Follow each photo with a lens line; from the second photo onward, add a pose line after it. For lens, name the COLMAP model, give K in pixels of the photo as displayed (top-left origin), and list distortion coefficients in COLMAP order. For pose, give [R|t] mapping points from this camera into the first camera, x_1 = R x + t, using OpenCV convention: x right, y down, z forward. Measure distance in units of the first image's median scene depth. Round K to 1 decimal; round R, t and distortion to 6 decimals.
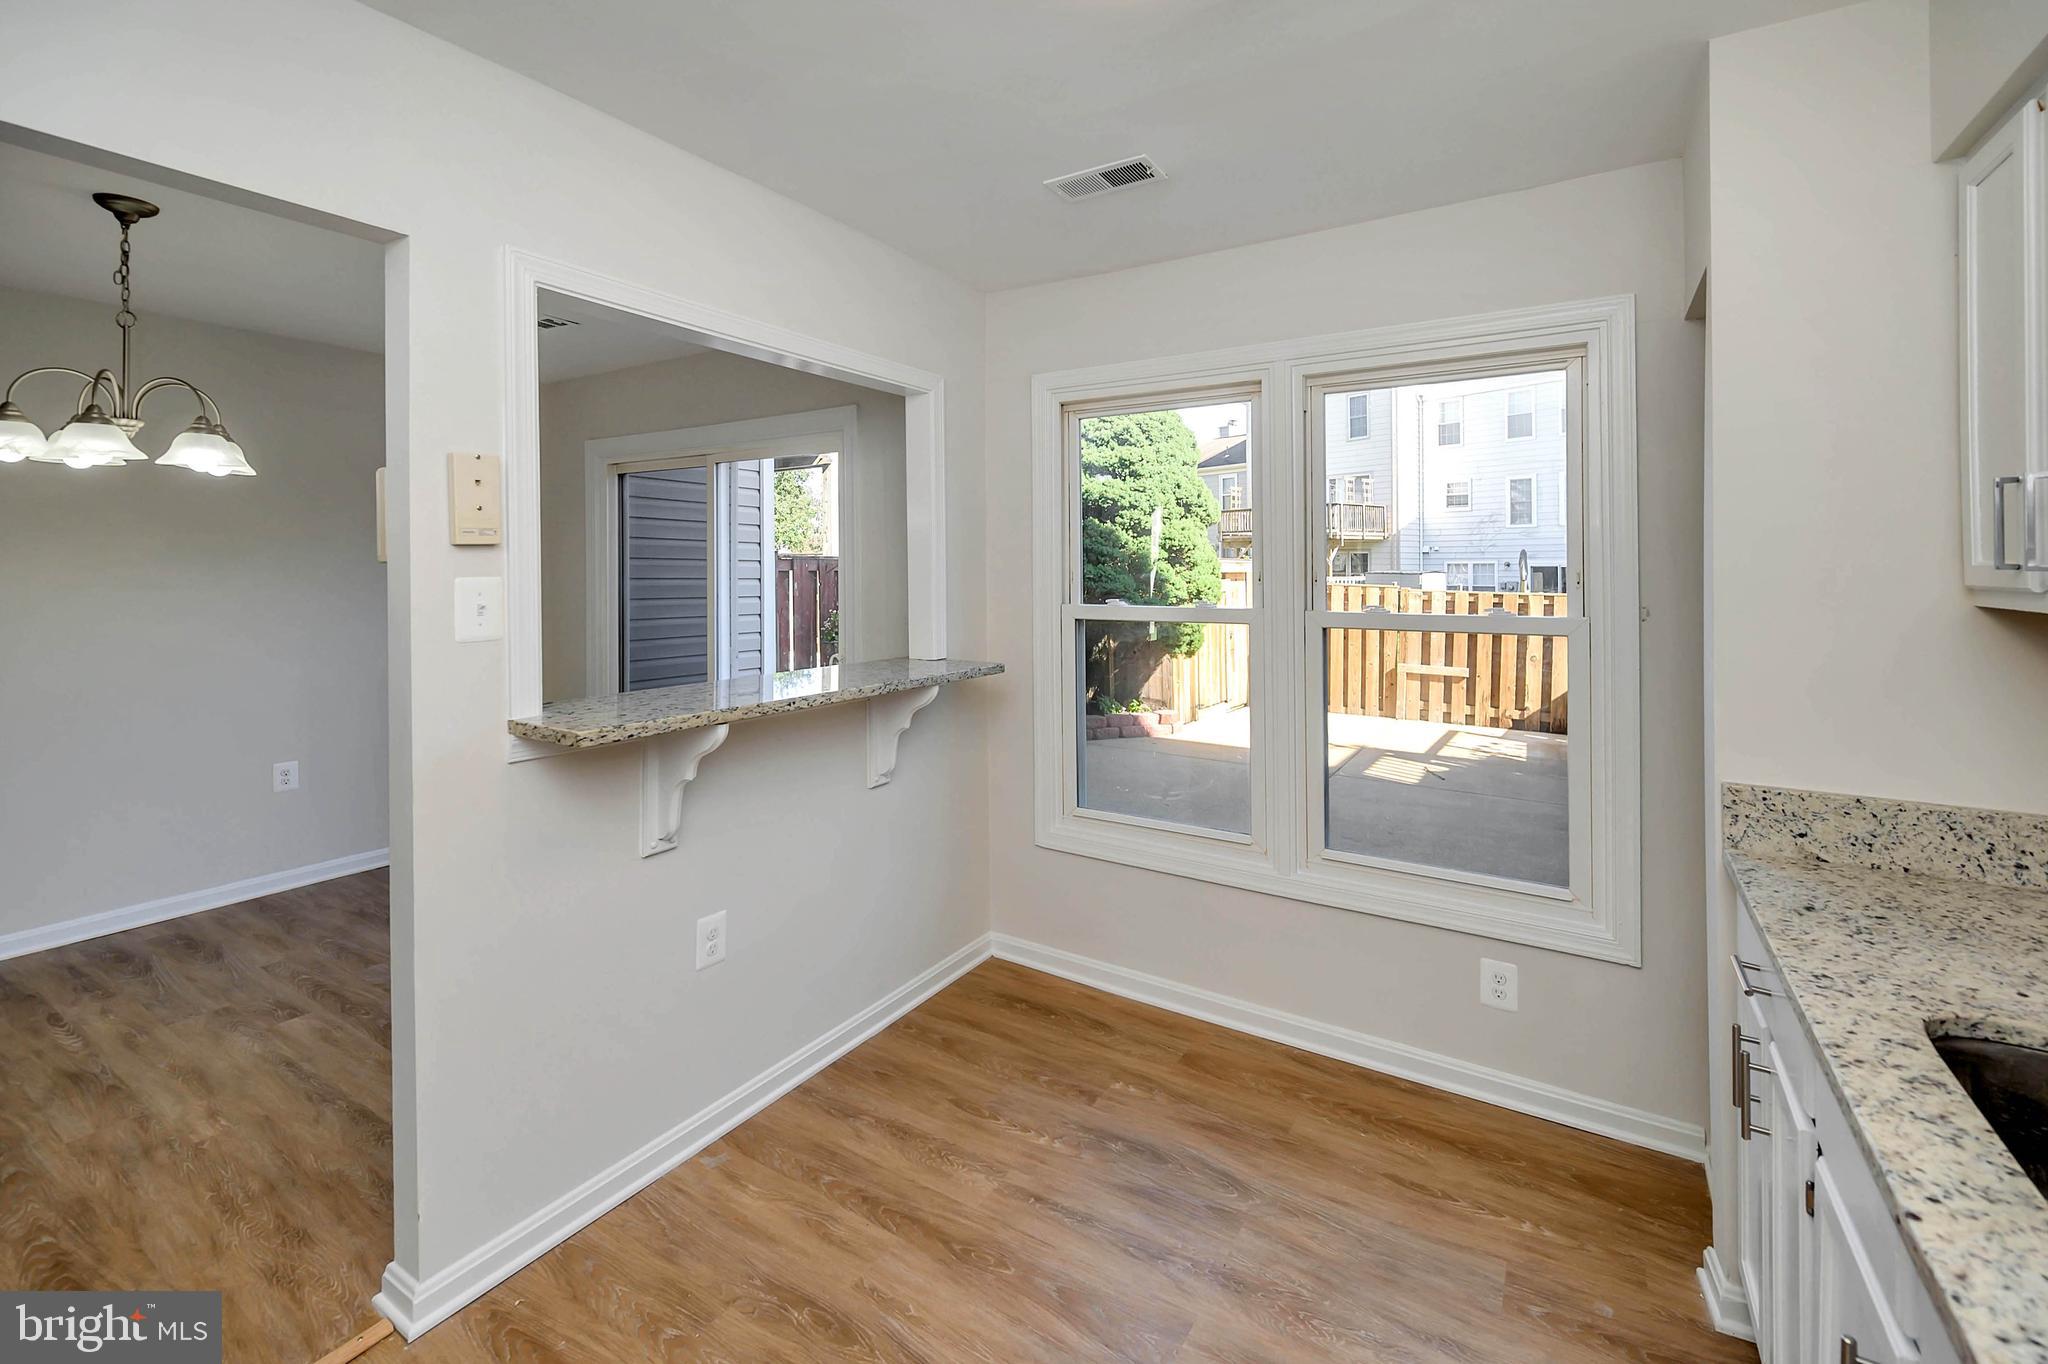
lens RADIAL K [[867.6, 0, 1032.0], [0, 867.6, 560.8], [0, 0, 1]] dist [-0.000925, -0.000324]
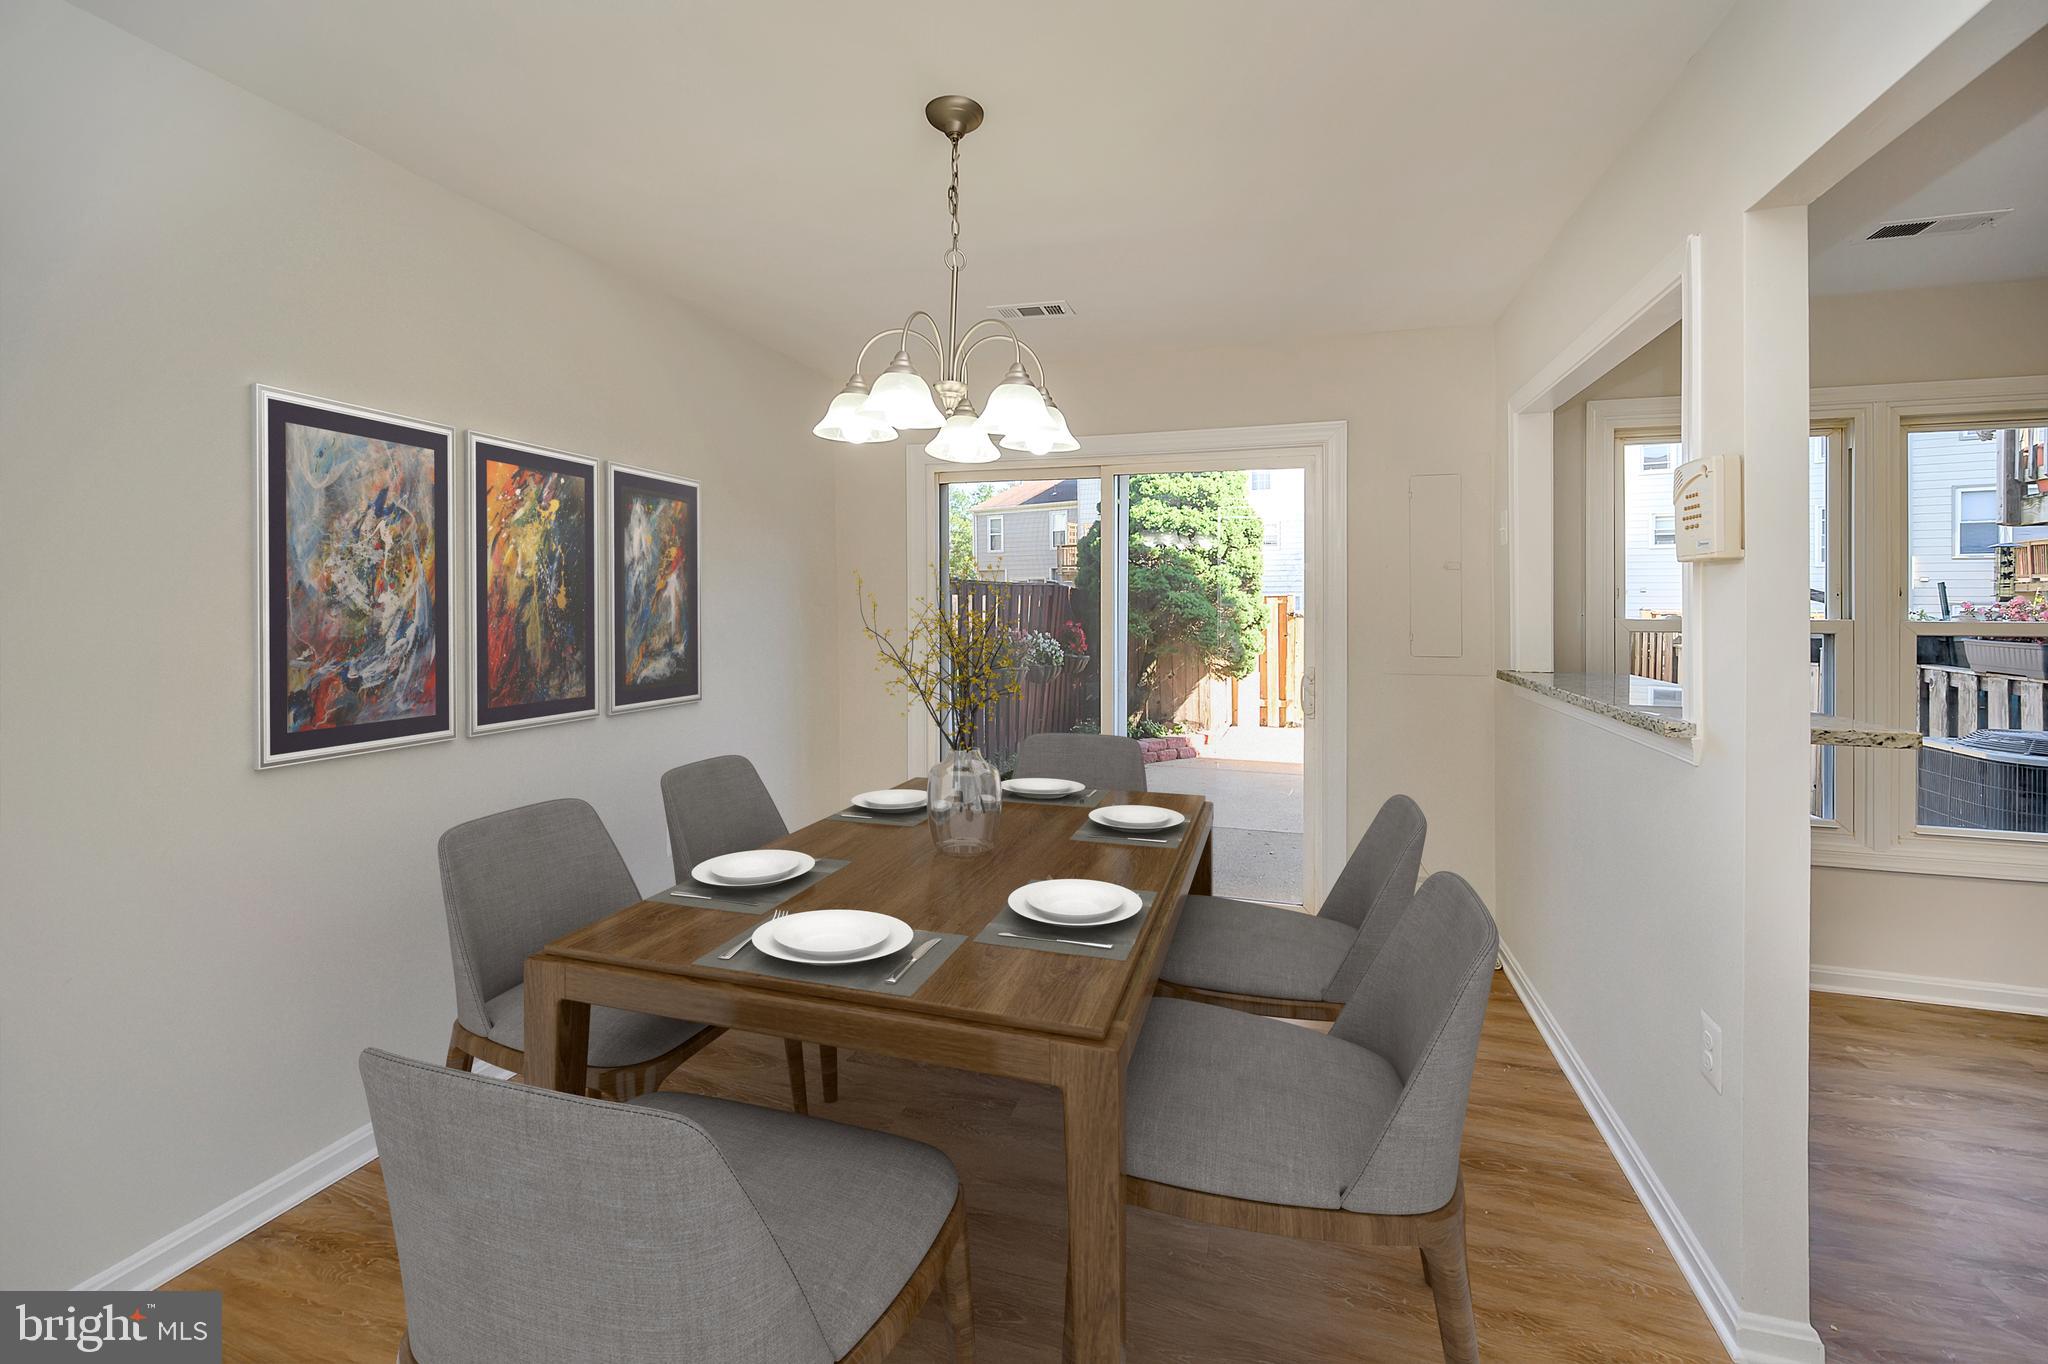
lens RADIAL K [[852.1, 0, 1027.9], [0, 852.1, 601.7], [0, 0, 1]] dist [-0.000240, -0.000071]
pose [[0.966179, 0.003814, 0.257845, -0.356302], [-0.006028, 0.999951, 0.007798, 0.009751], [-0.257803, -0.009089, 0.966155, 0.067394]]
